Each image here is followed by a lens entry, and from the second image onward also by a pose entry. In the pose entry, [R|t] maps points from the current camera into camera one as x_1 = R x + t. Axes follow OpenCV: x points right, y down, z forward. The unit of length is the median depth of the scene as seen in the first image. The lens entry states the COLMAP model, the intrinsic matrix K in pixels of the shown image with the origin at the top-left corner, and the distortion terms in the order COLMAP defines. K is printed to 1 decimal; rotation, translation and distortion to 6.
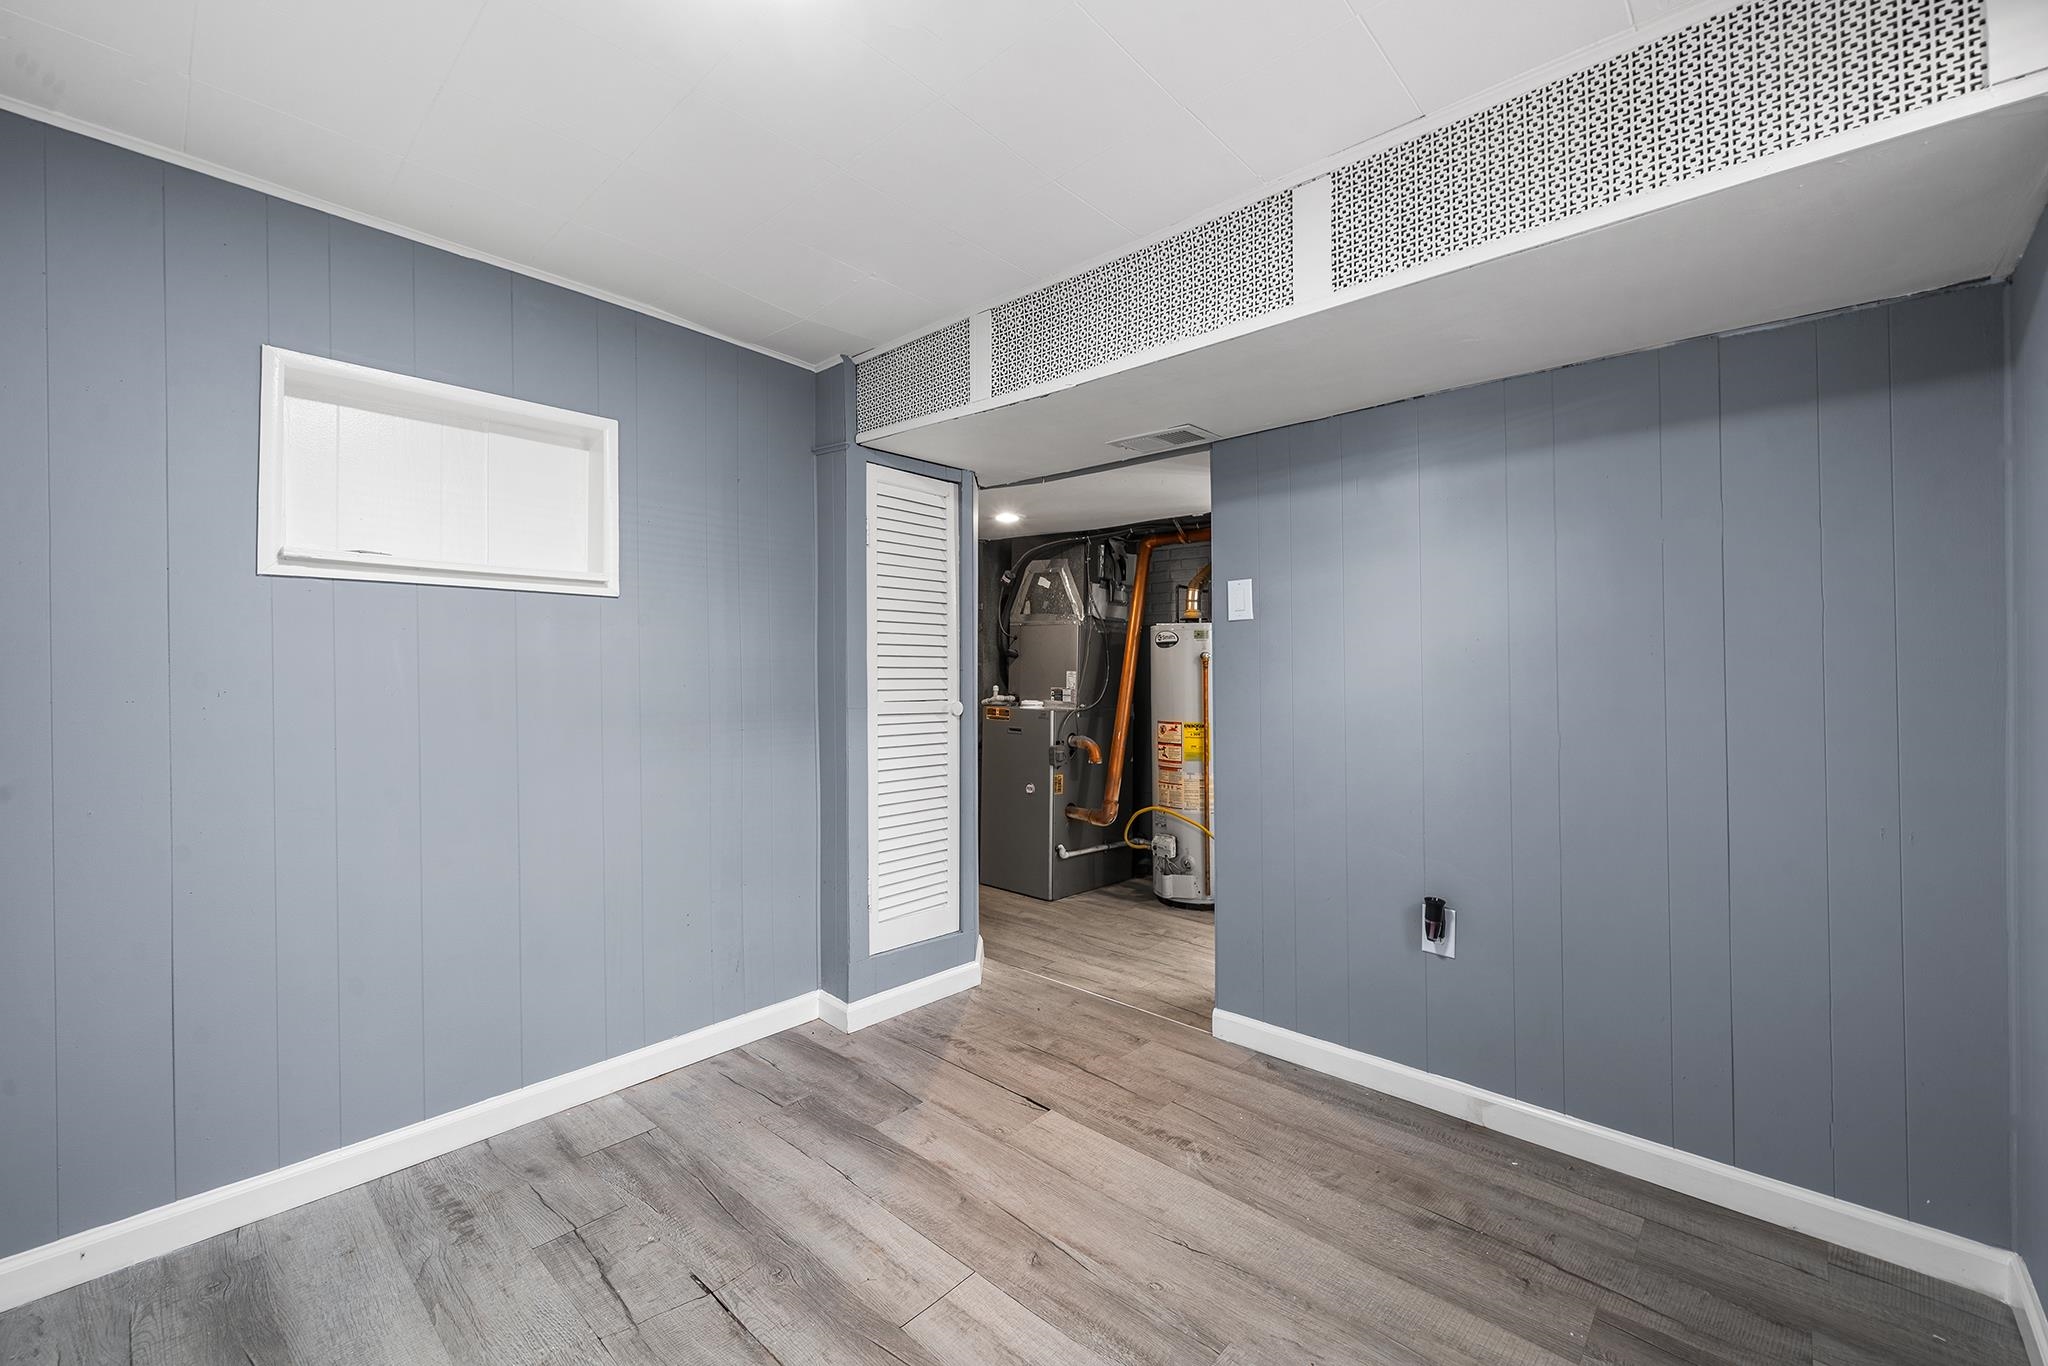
lens RADIAL K [[836.8, 0, 1016.4], [0, 836.8, 676.8], [0, 0, 1]] dist [0.000560, 0.000203]
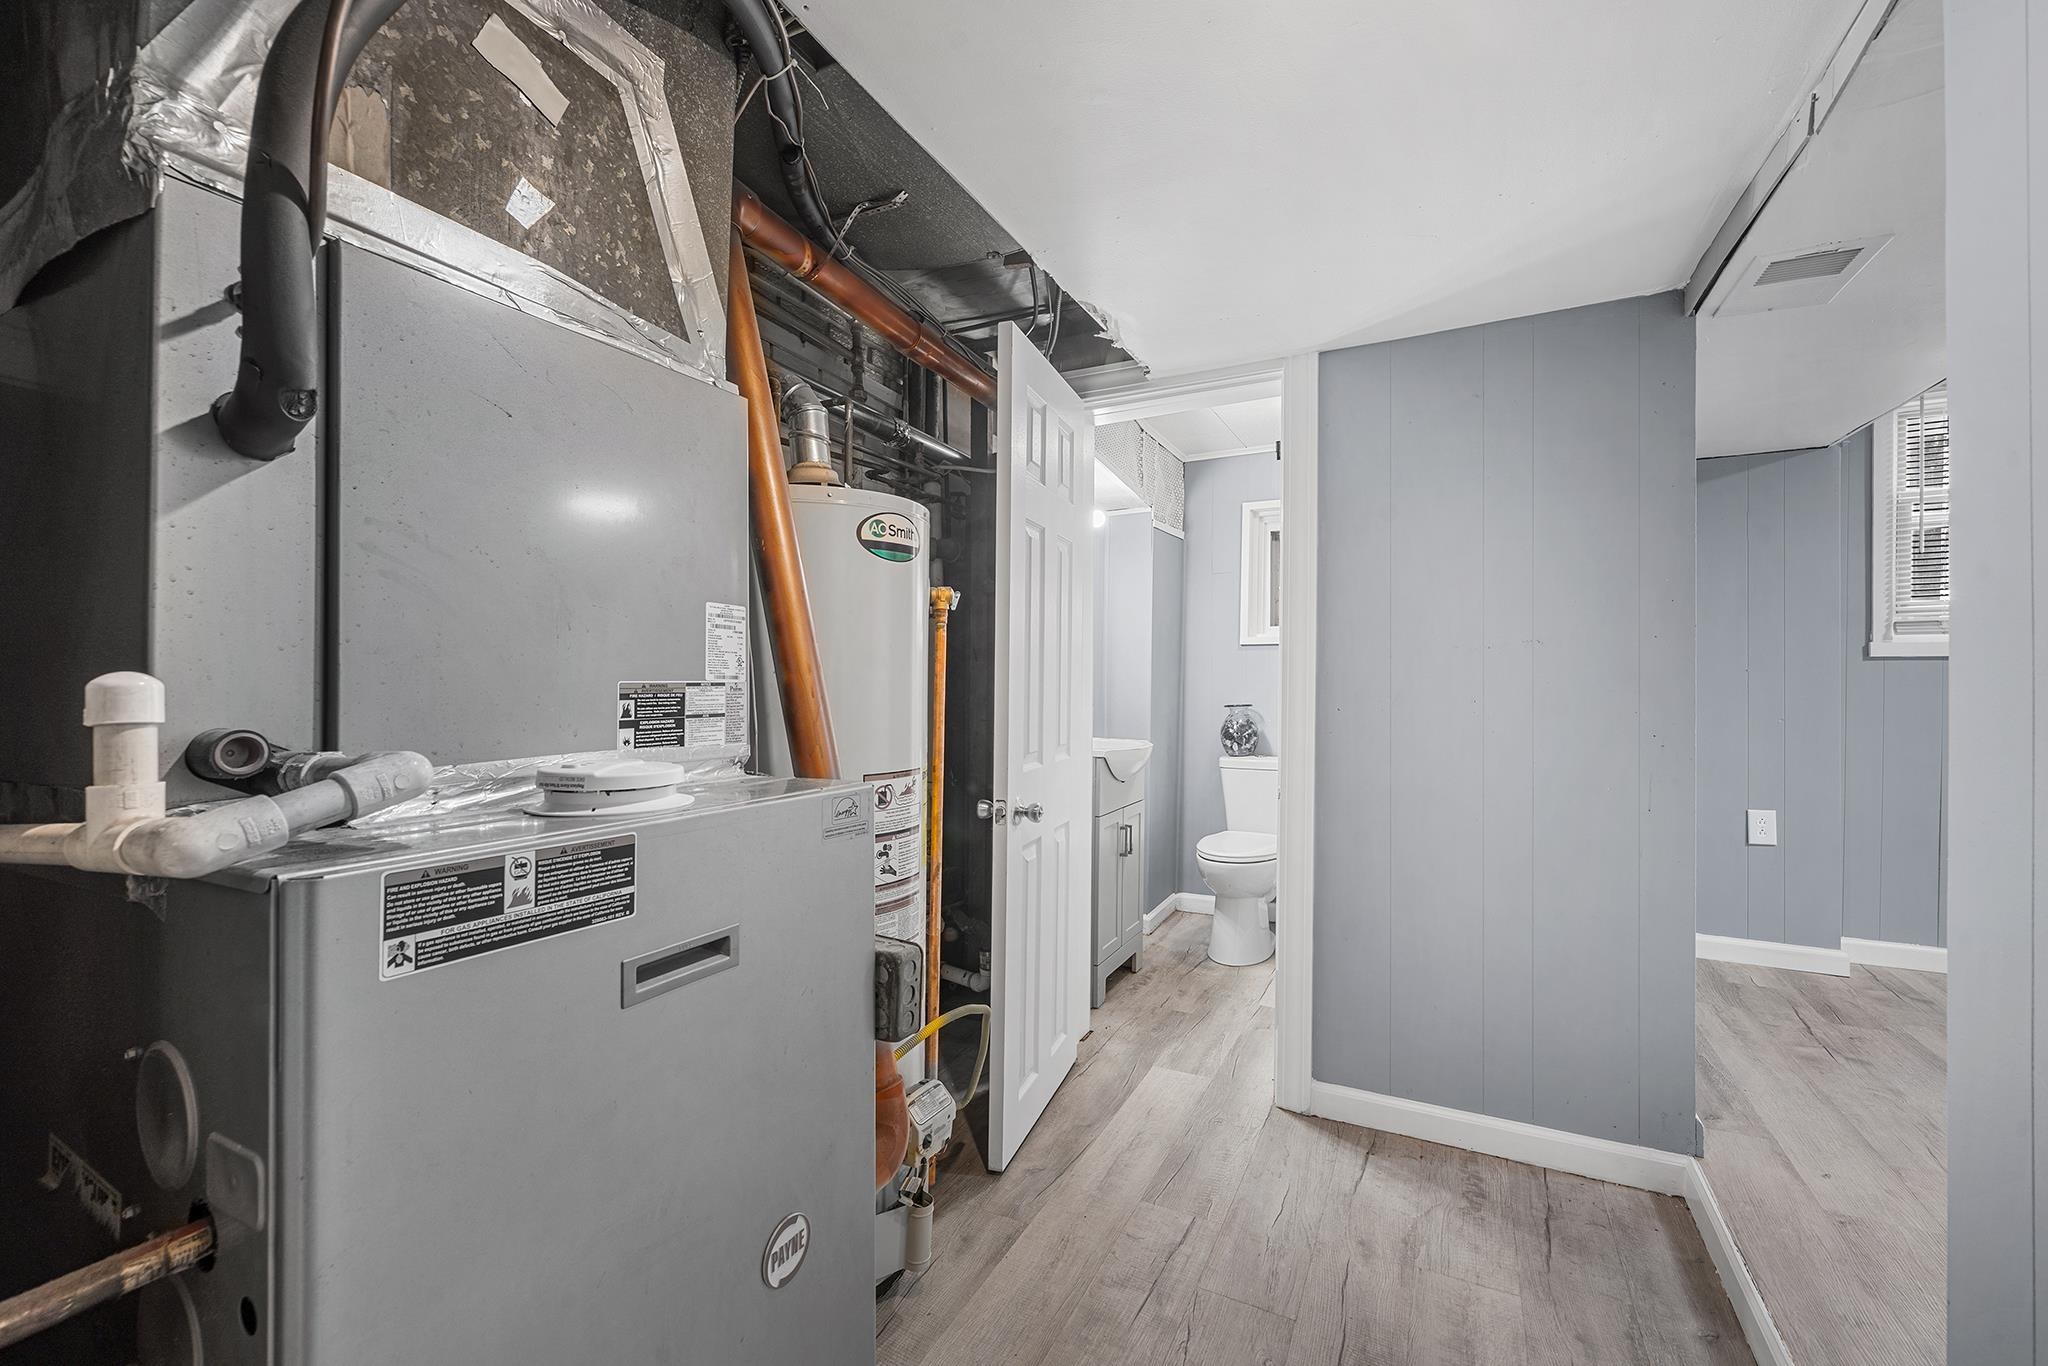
lens RADIAL K [[836.8, 0, 1016.4], [0, 836.8, 676.8], [0, 0, 1]] dist [0.000560, 0.000203]
pose [[-0.273355, -0.003547, 0.961907, -0.318028], [-0.001775, 0.999993, 0.003183, 0.024206], [-0.961912, -0.000837, -0.273359, 1.953636]]
